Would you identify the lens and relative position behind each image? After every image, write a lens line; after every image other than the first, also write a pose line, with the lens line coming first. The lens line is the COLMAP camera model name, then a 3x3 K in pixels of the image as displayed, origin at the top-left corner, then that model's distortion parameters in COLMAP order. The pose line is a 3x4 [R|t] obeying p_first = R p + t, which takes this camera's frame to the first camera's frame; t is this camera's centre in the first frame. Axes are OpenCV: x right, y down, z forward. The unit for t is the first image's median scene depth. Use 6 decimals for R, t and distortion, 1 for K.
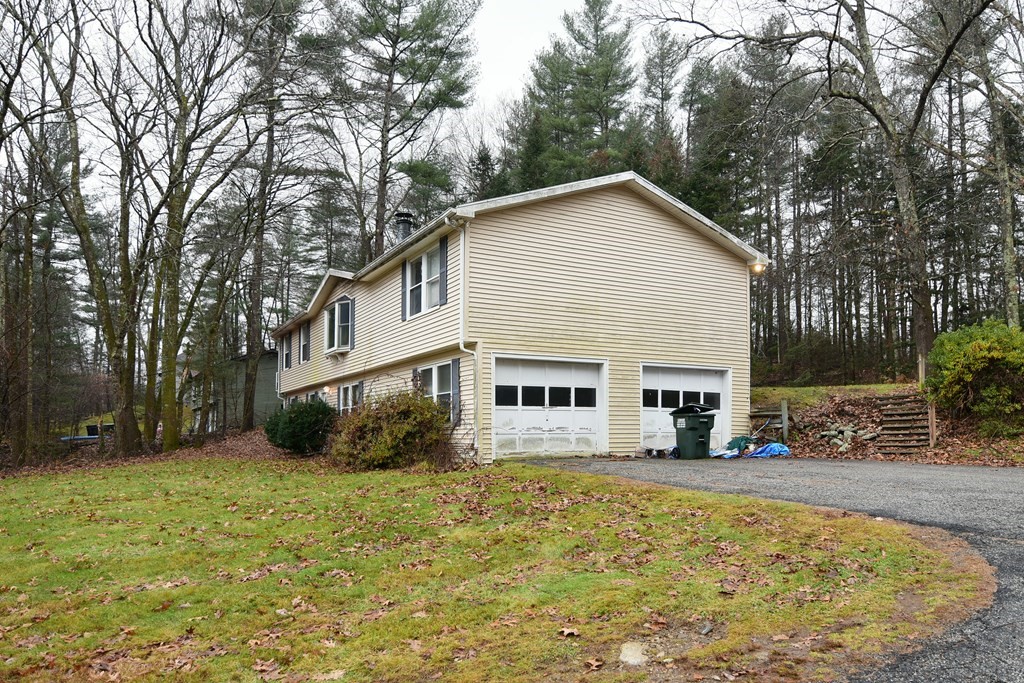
lens RADIAL K [[659.9, 0, 512.9], [0, 659.9, 357.9], [0, 0, 1]] dist [-0.003248, -0.001097]
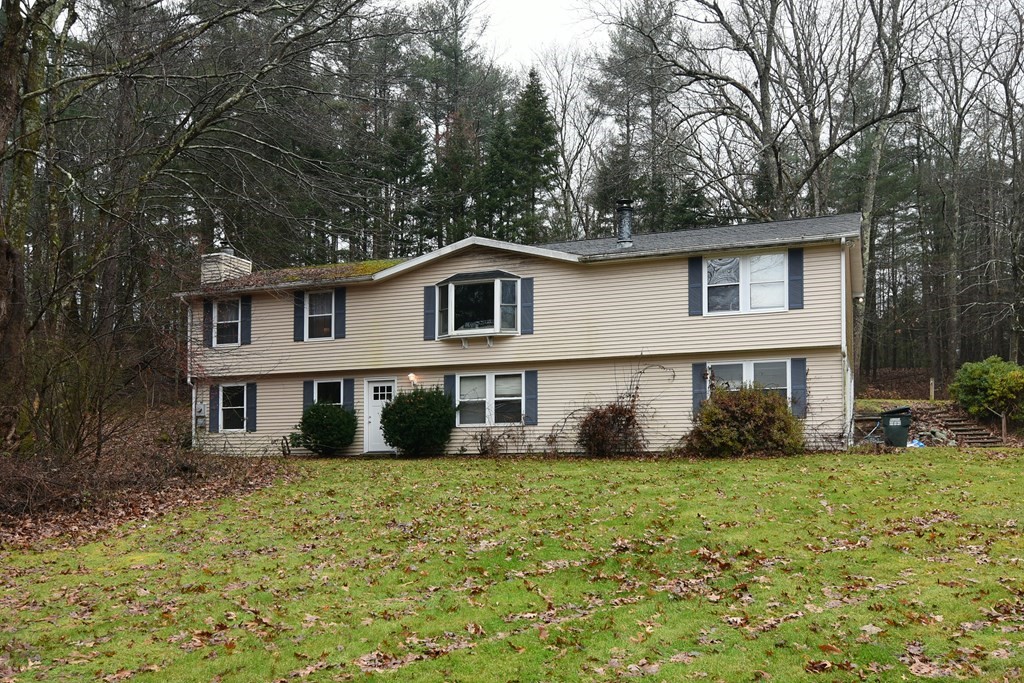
lens RADIAL K [[865.5, 0, 512.0], [0, 865.5, 341.5], [0, 0, 1]] dist [0.001671, 0.001952]
pose [[0.802186, 0.082293, 0.591376, -1.222640], [-0.066894, 0.996608, -0.047943, 0.069452], [-0.593315, -0.001100, 0.804970, 0.097889]]
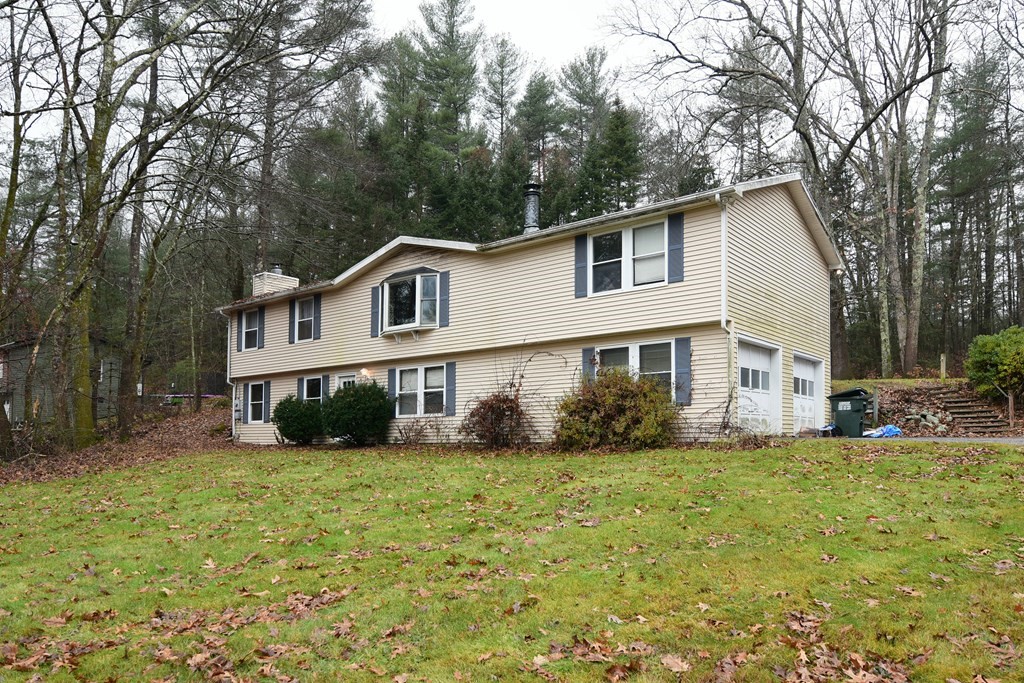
lens RADIAL K [[673.2, 0, 510.0], [0, 673.2, 351.4], [0, 0, 1]] dist [0.000142, -0.000176]
pose [[0.936070, 0.038680, 0.349680, -0.620179], [-0.033827, 0.999228, -0.019975, 0.046732], [-0.350183, 0.006870, 0.936656, 0.133547]]
